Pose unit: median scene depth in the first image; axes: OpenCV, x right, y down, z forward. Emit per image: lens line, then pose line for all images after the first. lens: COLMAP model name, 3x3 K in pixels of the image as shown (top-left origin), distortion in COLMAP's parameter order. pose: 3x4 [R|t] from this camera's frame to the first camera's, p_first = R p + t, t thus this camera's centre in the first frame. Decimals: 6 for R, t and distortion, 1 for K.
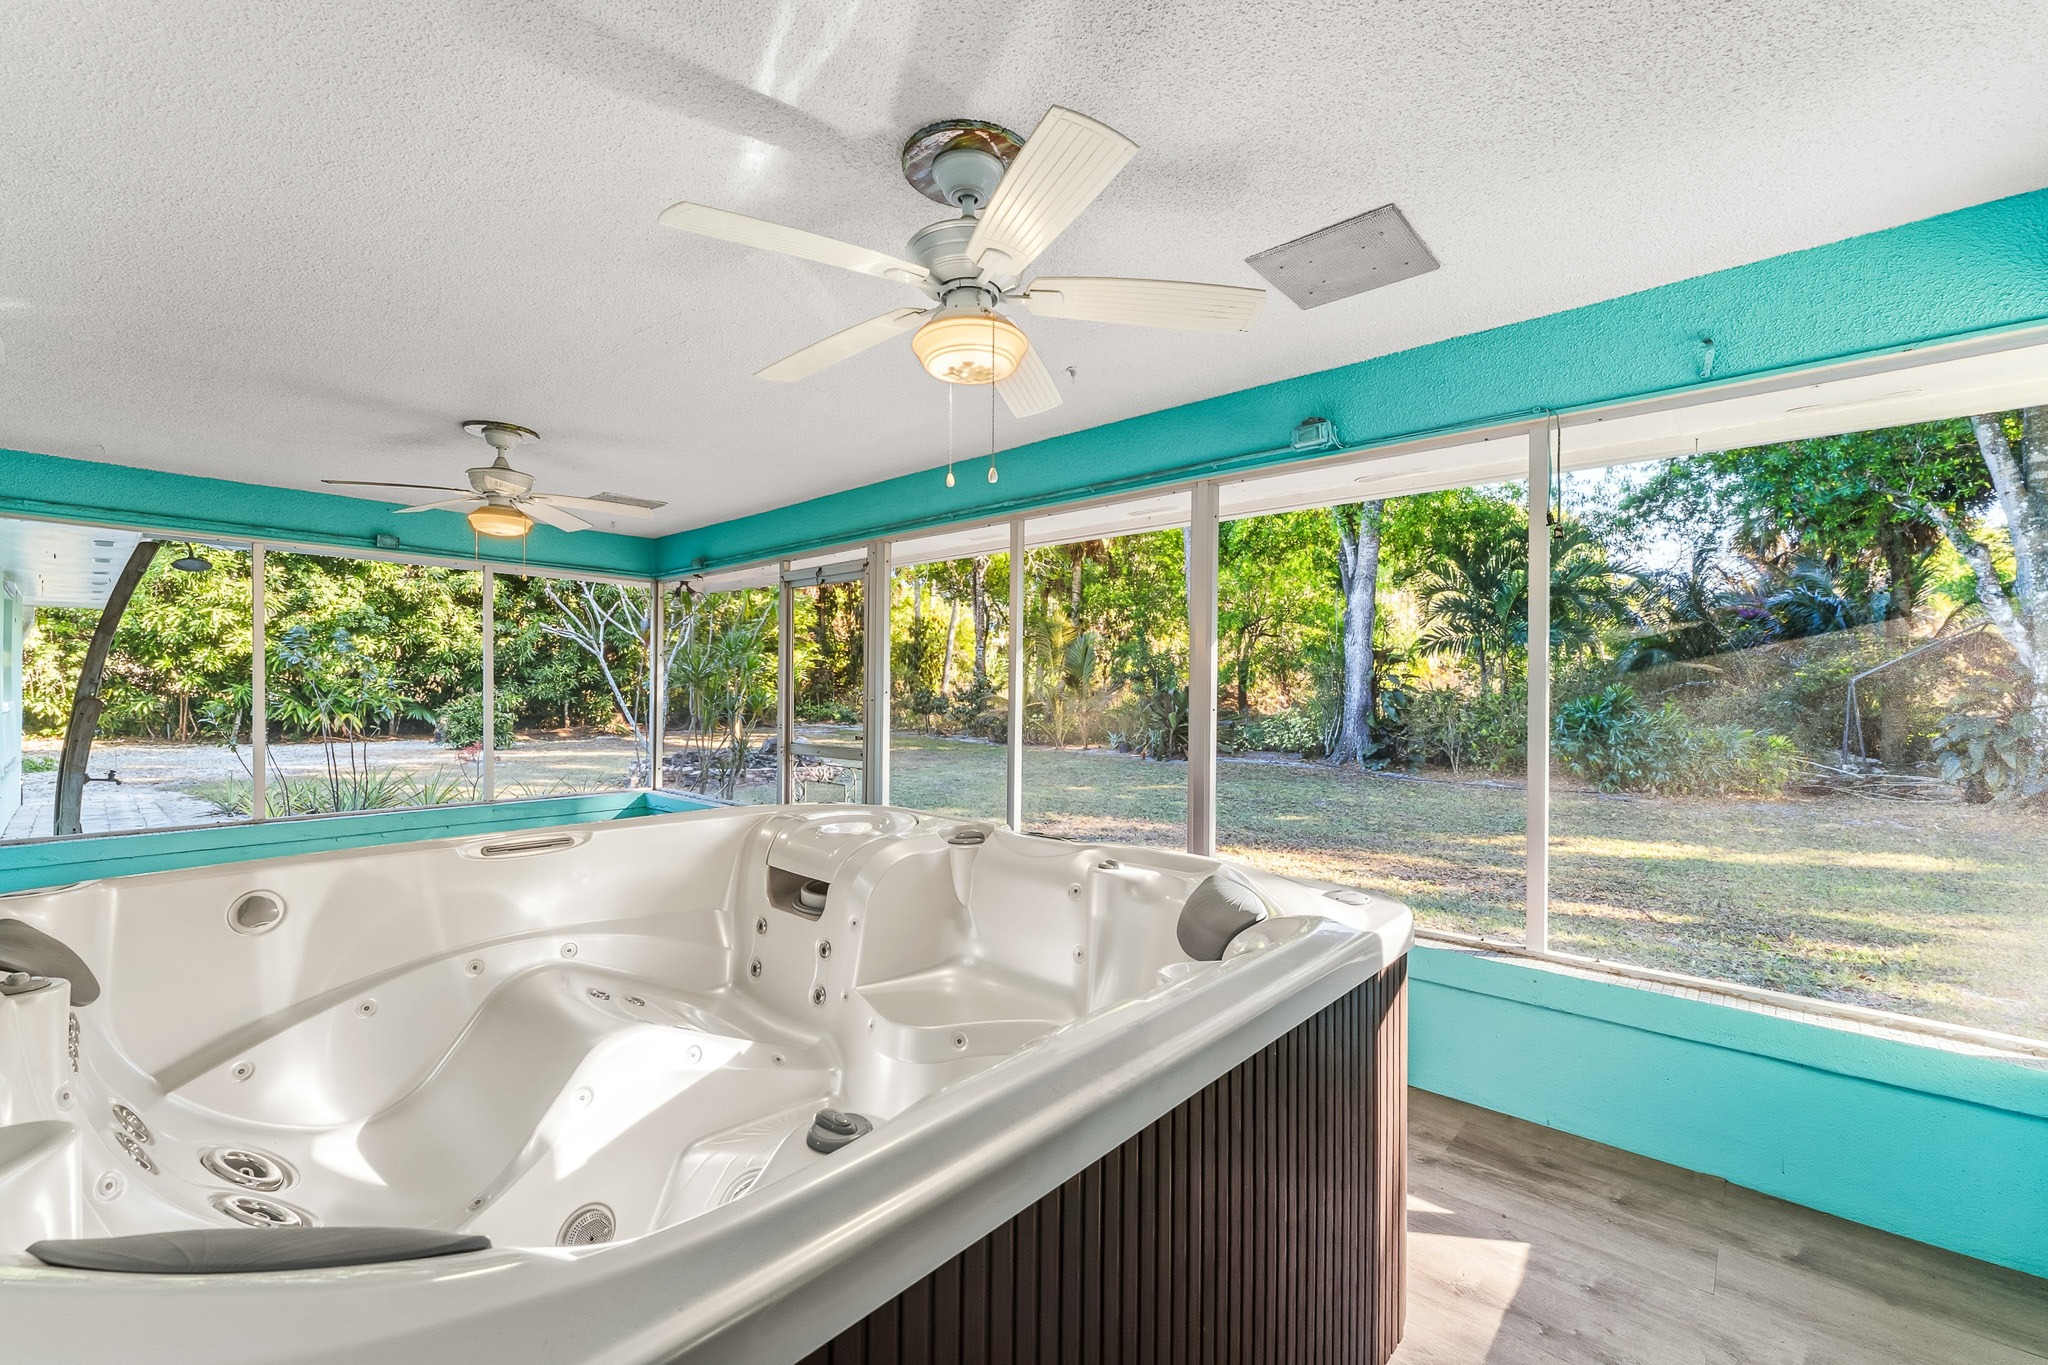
lens RADIAL K [[843.7, 0, 1024.0], [0, 843.7, 682.5], [0, 0, 1]] dist [-0.000900, 0.000069]
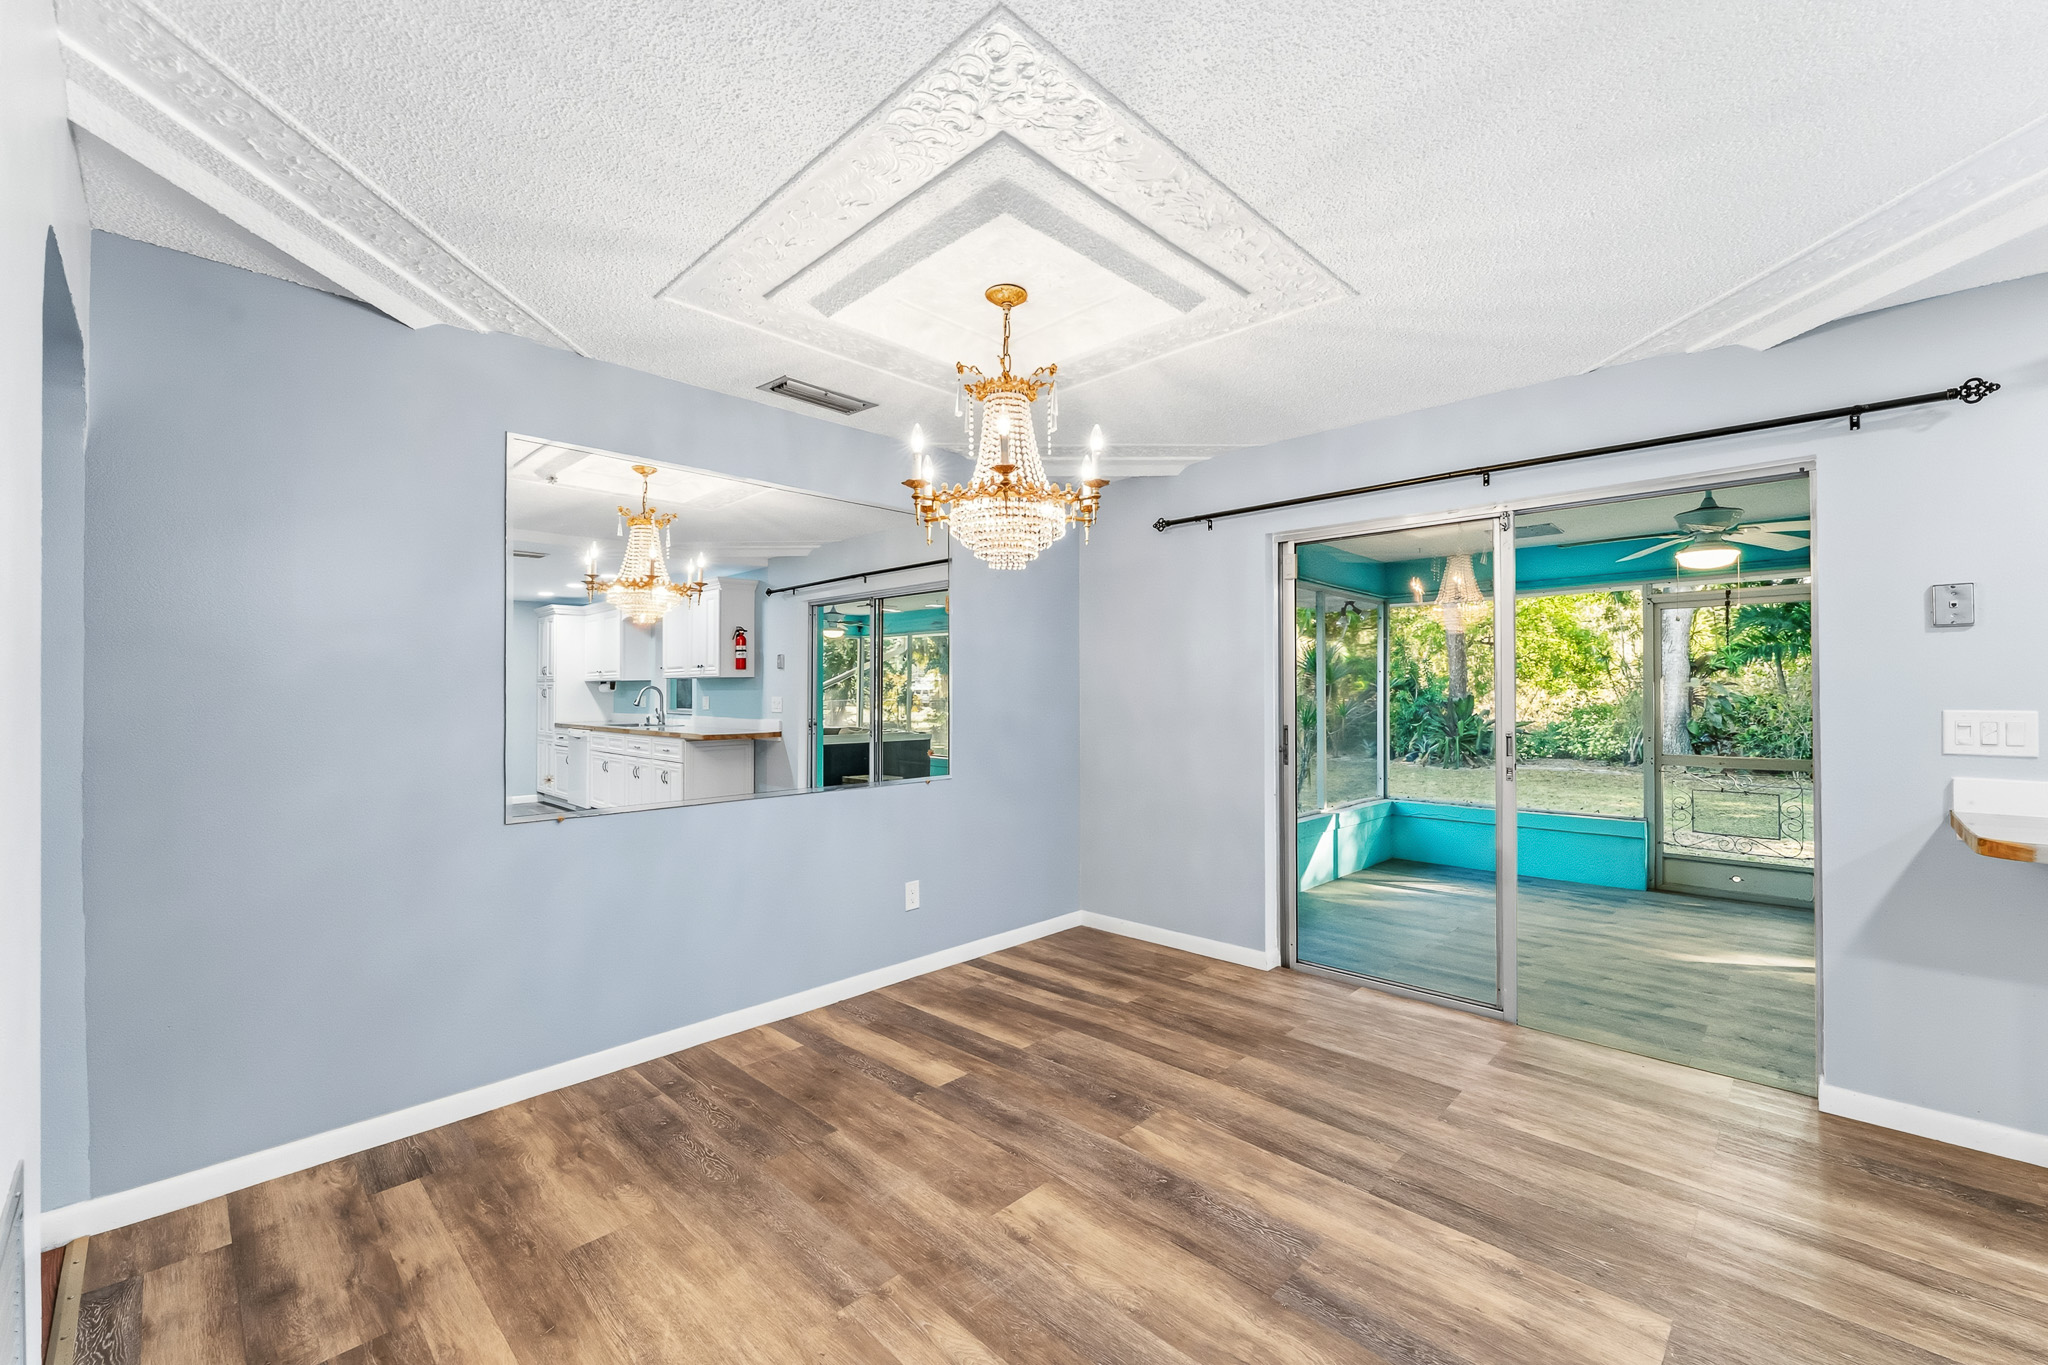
lens RADIAL K [[831.2, 0, 1021.2], [0, 831.2, 685.0], [0, 0, 1]] dist [-0.001255, -0.000365]
pose [[0.998901, -0.005776, -0.046503, -0.279071], [0.005519, 0.999969, -0.005642, -0.004155], [0.046534, 0.005379, 0.998902, -0.023419]]
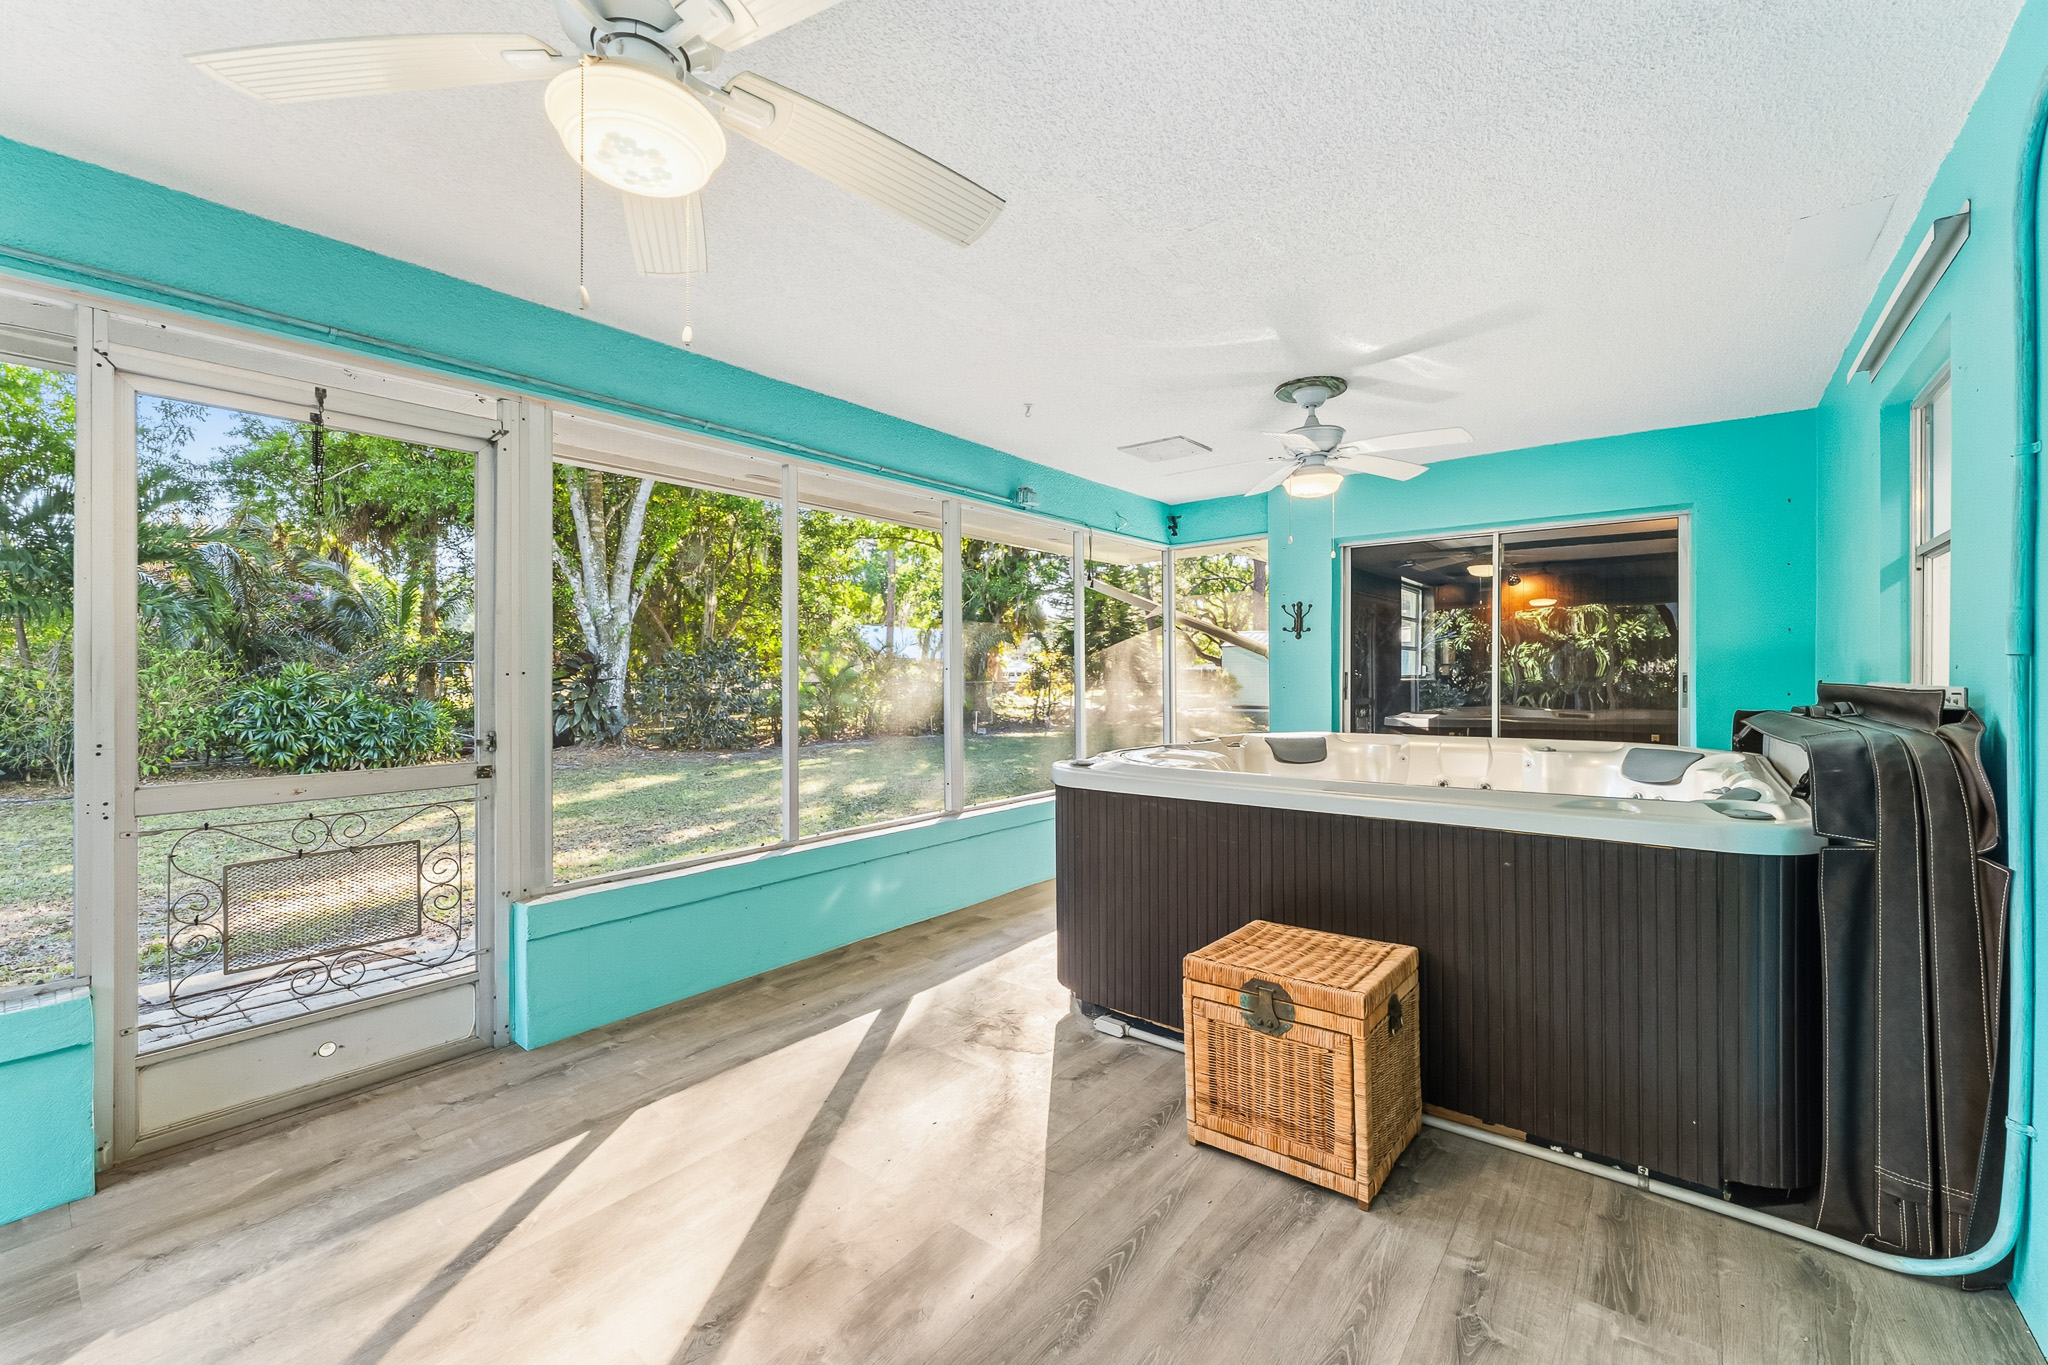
lens RADIAL K [[824.0, 0, 1016.7], [0, 824.0, 673.9], [0, 0, 1]] dist [-0.002482, 0.000207]
pose [[-0.049573, -0.006407, 0.998750, -0.181882], [-0.001471, 0.999979, 0.006342, 0.004074], [-0.998769, -0.001155, -0.049582, 0.164981]]
